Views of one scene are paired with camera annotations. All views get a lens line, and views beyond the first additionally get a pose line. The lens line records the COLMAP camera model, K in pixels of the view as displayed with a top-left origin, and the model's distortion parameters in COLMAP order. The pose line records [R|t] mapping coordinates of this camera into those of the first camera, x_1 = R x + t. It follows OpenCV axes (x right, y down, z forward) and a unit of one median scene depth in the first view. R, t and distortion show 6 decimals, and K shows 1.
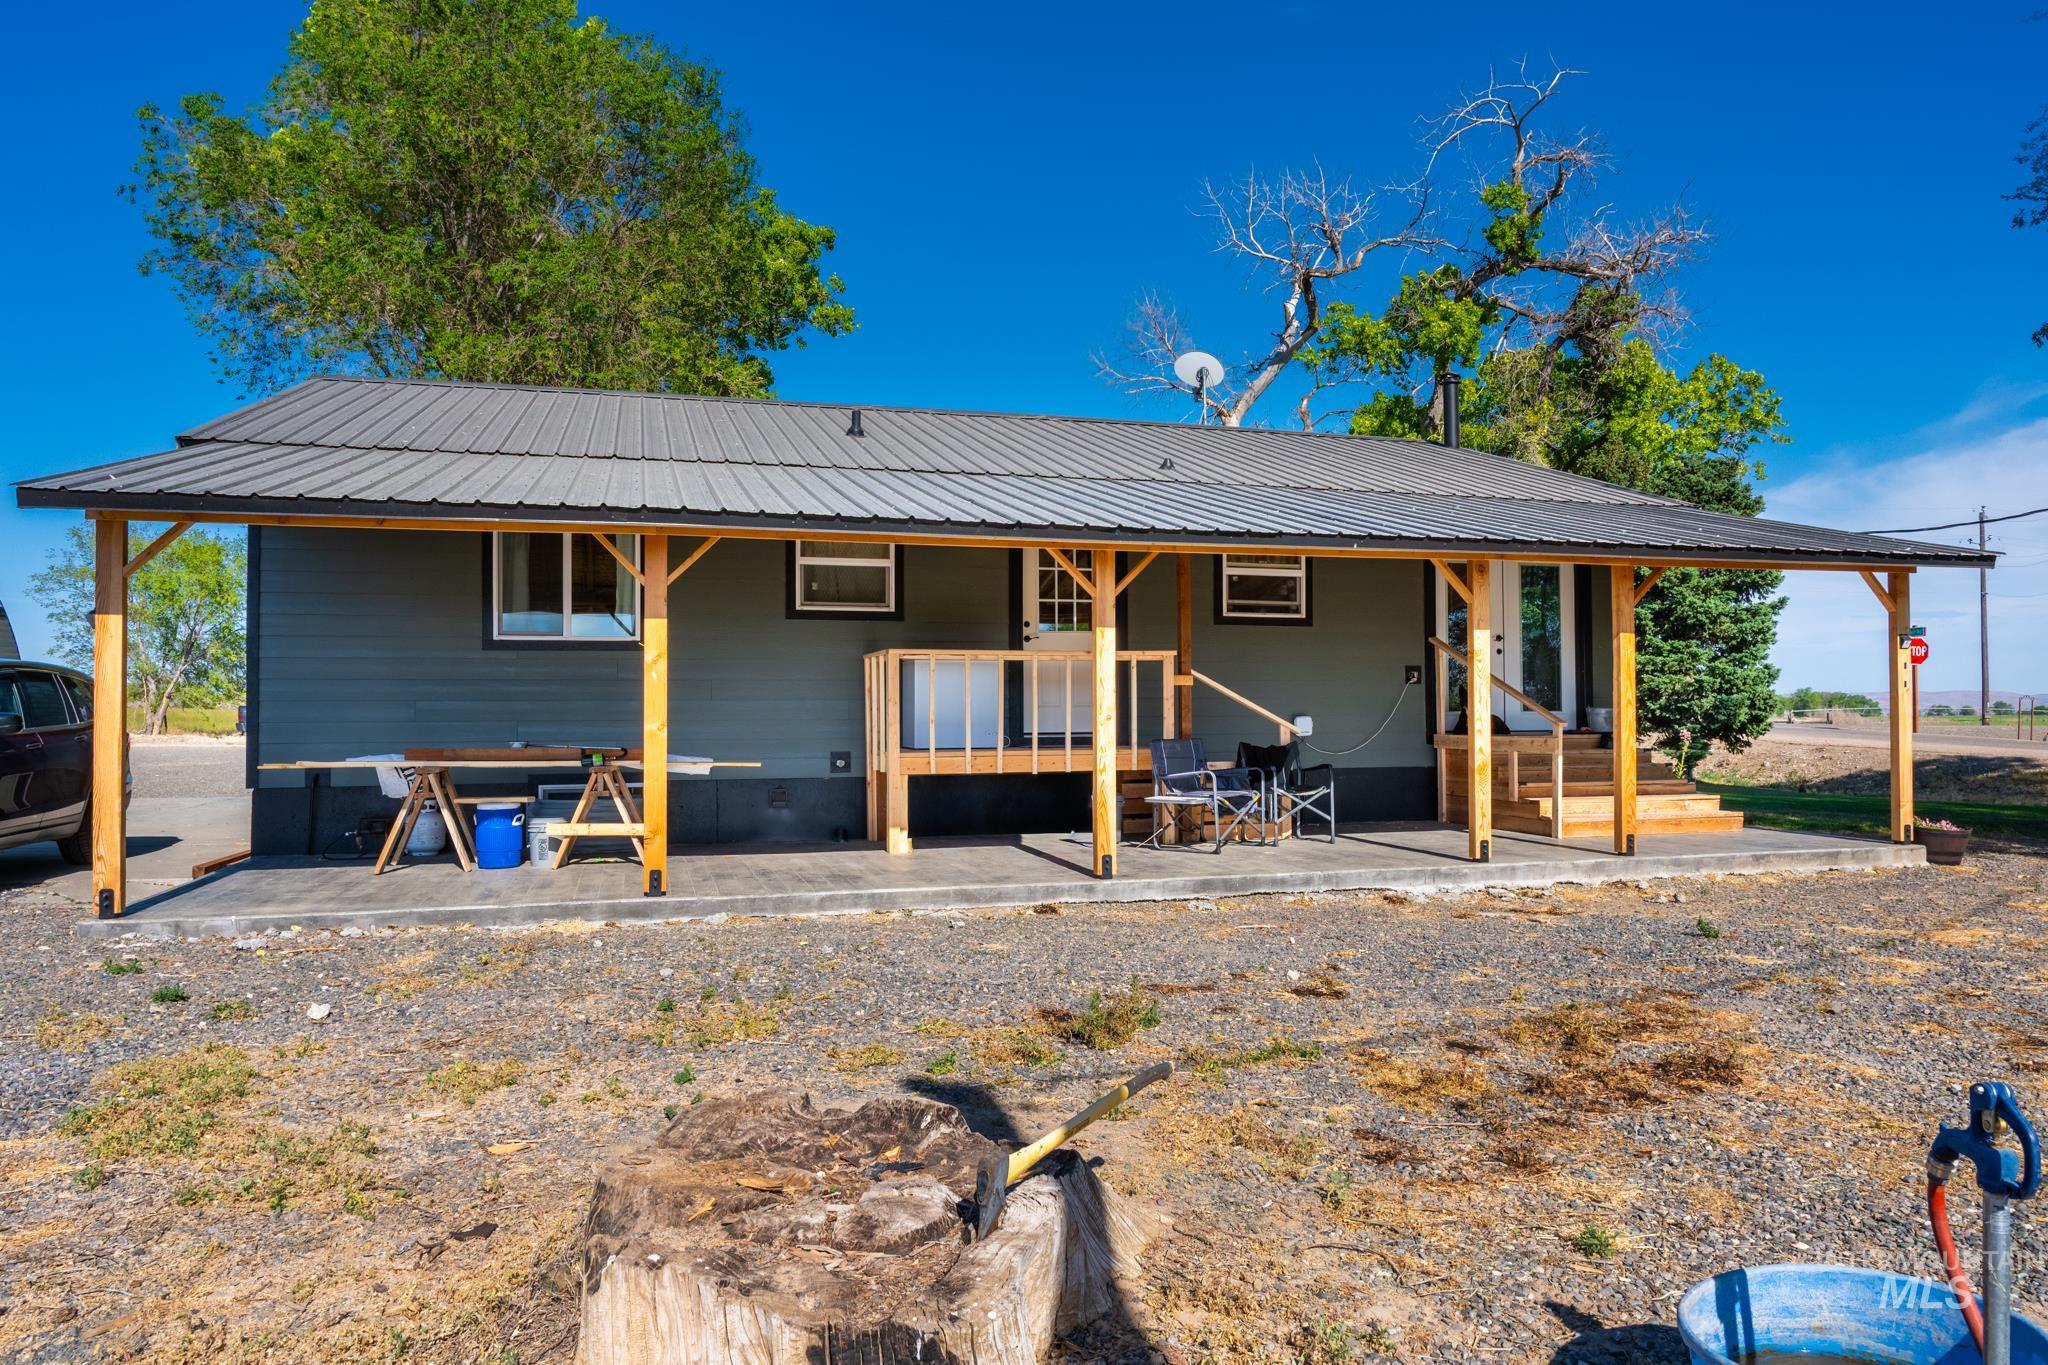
lens RADIAL K [[1374.9, 0, 1024.0], [0, 1374.9, 682.5], [0, 0, 1]] dist [-0.006426, -0.000853]
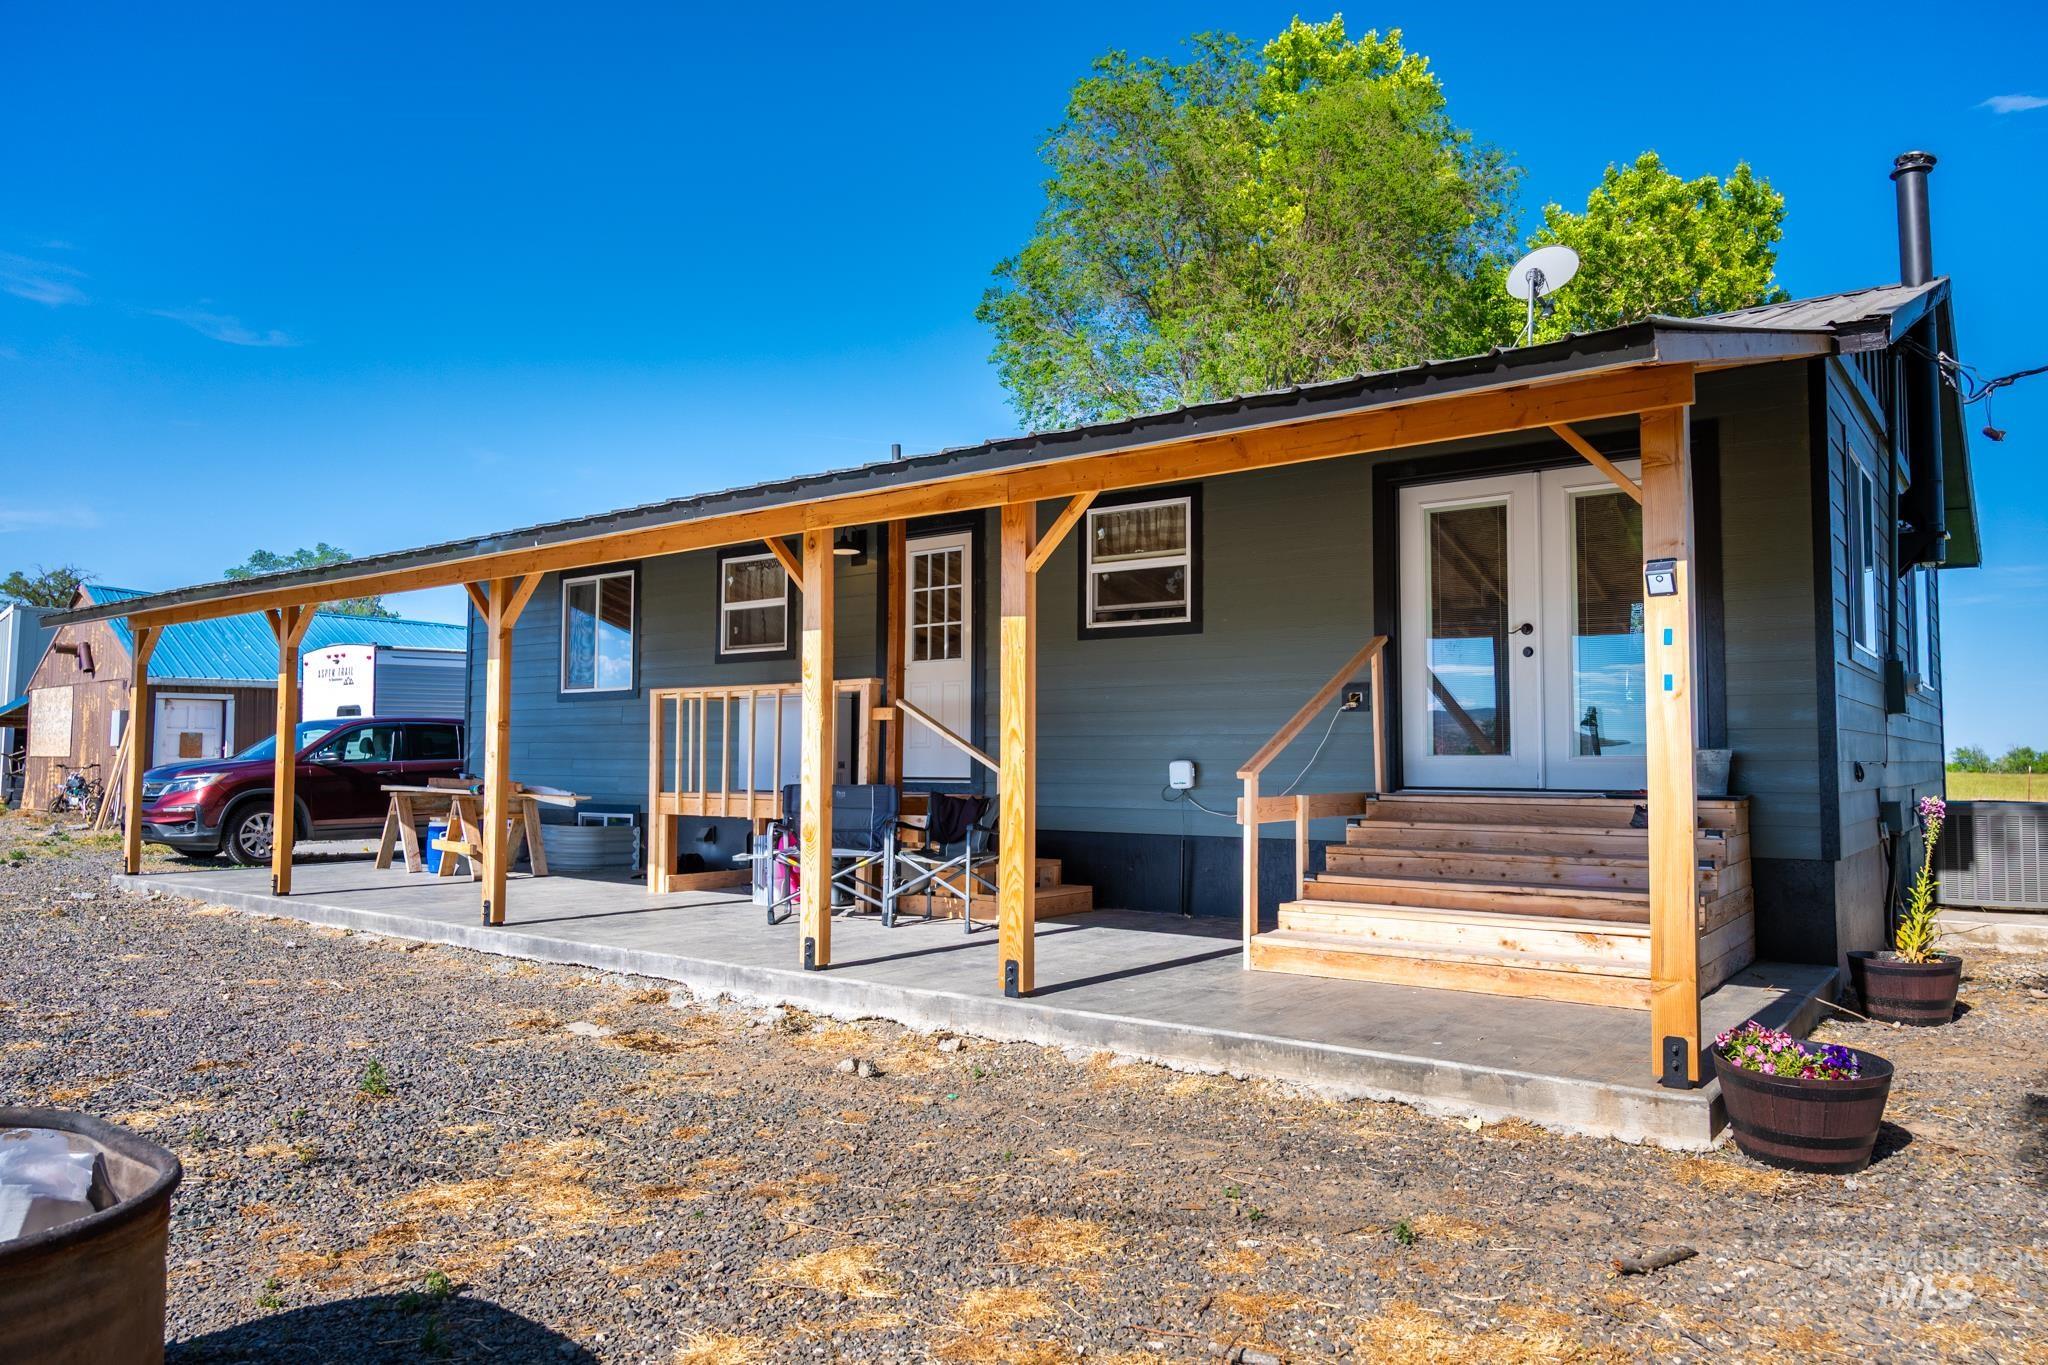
lens RADIAL K [[1362.7, 0, 1024.0], [0, 1362.7, 682.5], [0, 0, 1]] dist [-0.007337, -0.000599]
pose [[0.591369, -0.039119, -0.805451, 0.799440], [0.014343, 0.999175, -0.037998, 0.011275], [0.806273, 0.010918, 0.591442, 0.568533]]
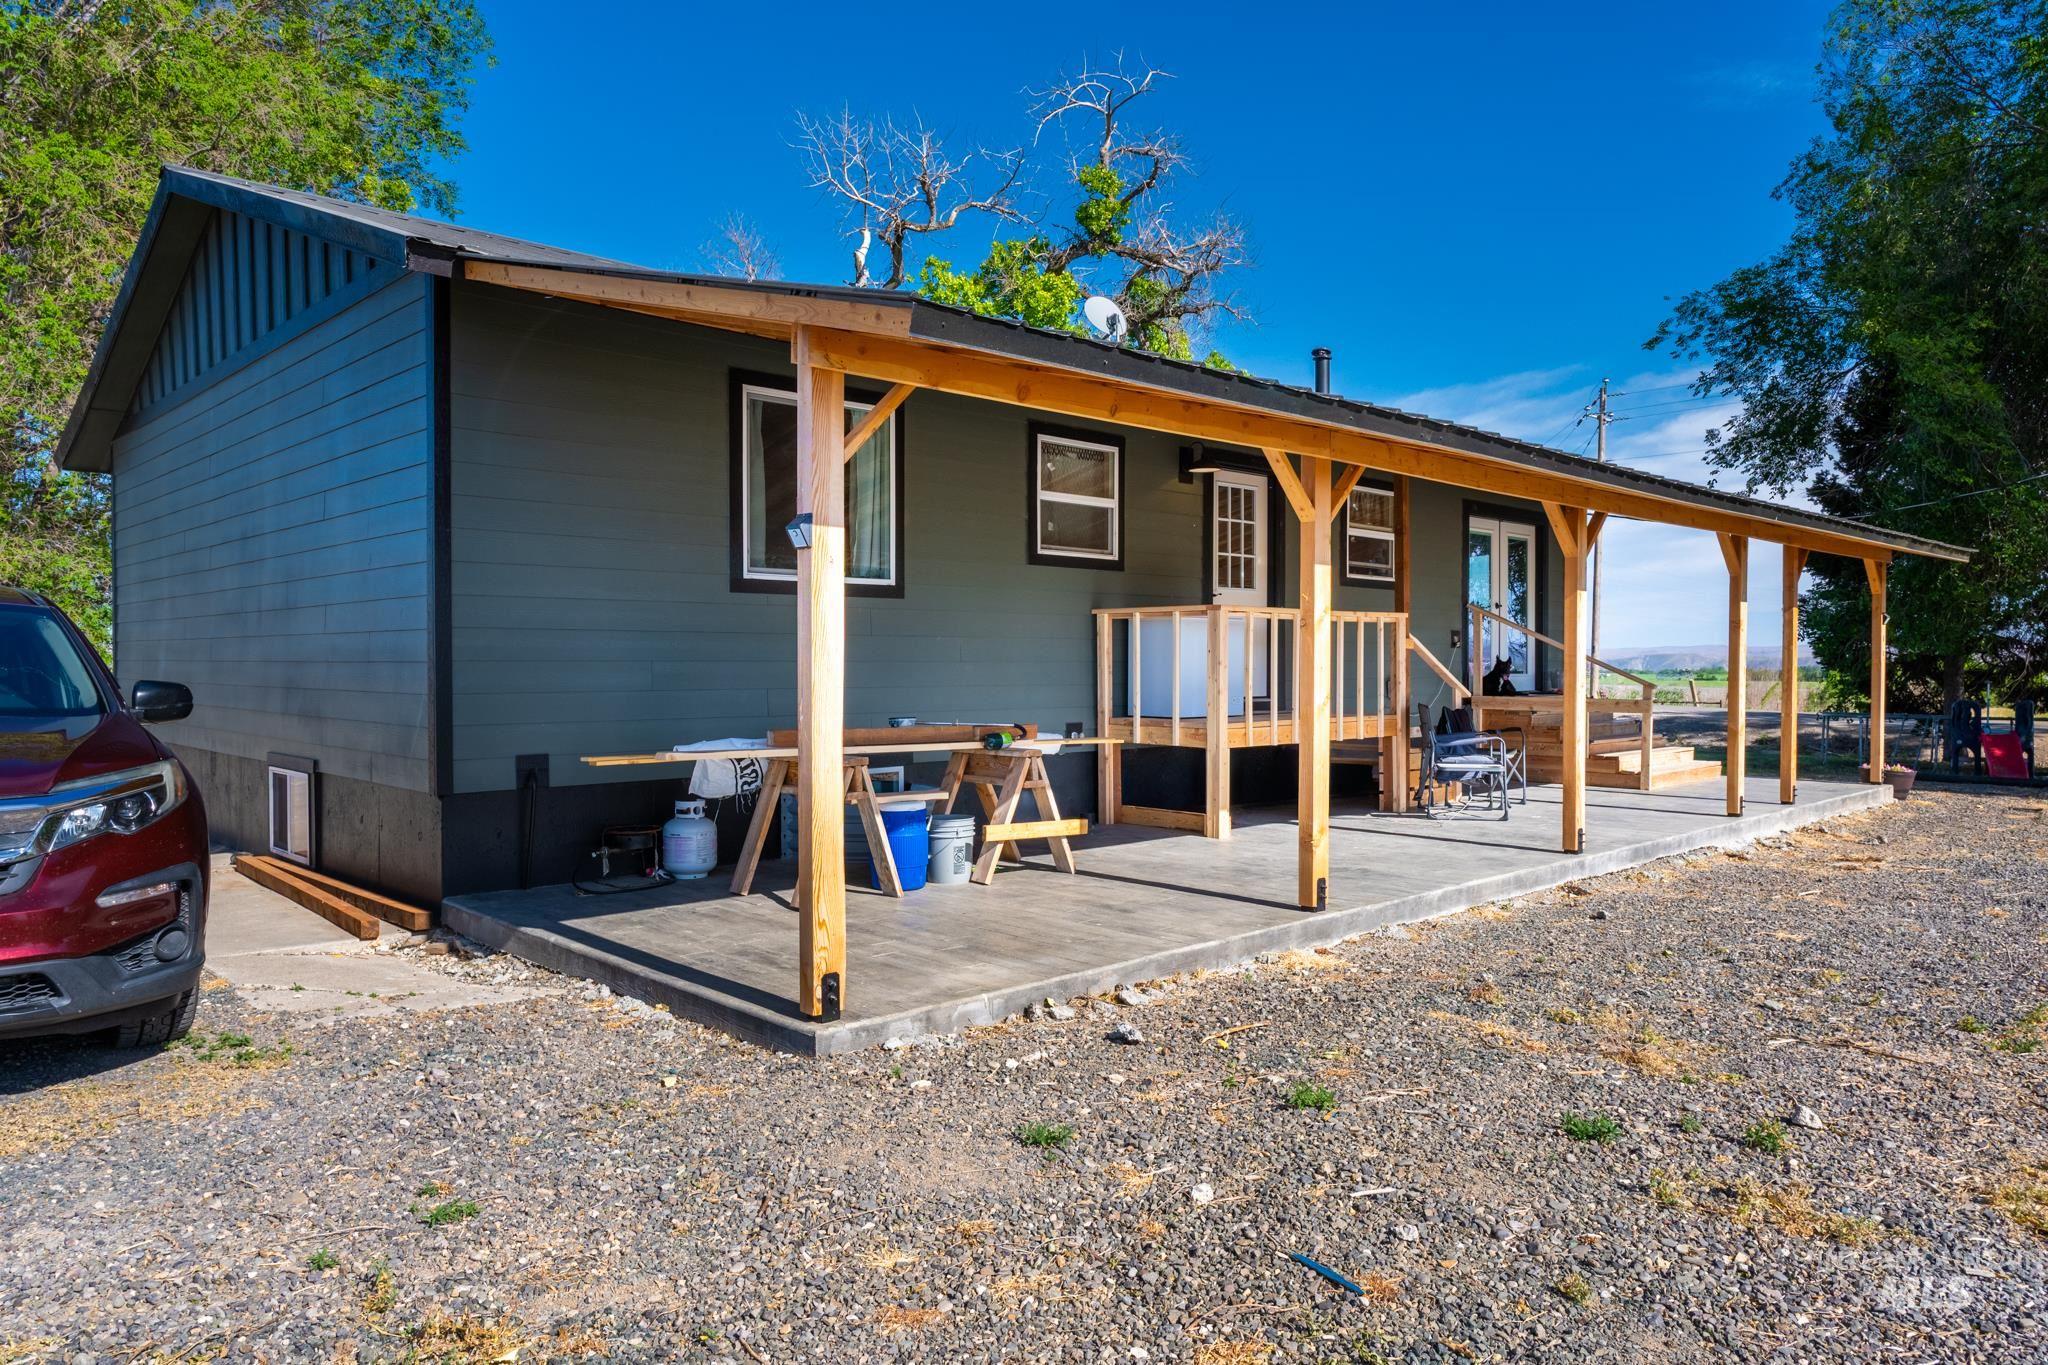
lens RADIAL K [[1362.7, 0, 1024.0], [0, 1362.7, 682.5], [0, 0, 1]] dist [-0.007337, -0.000599]
pose [[0.885959, -0.002624, 0.463757, -0.552922], [-0.012961, 0.999453, 0.030414, 0.000301], [-0.463583, -0.032956, 0.885440, 0.266549]]
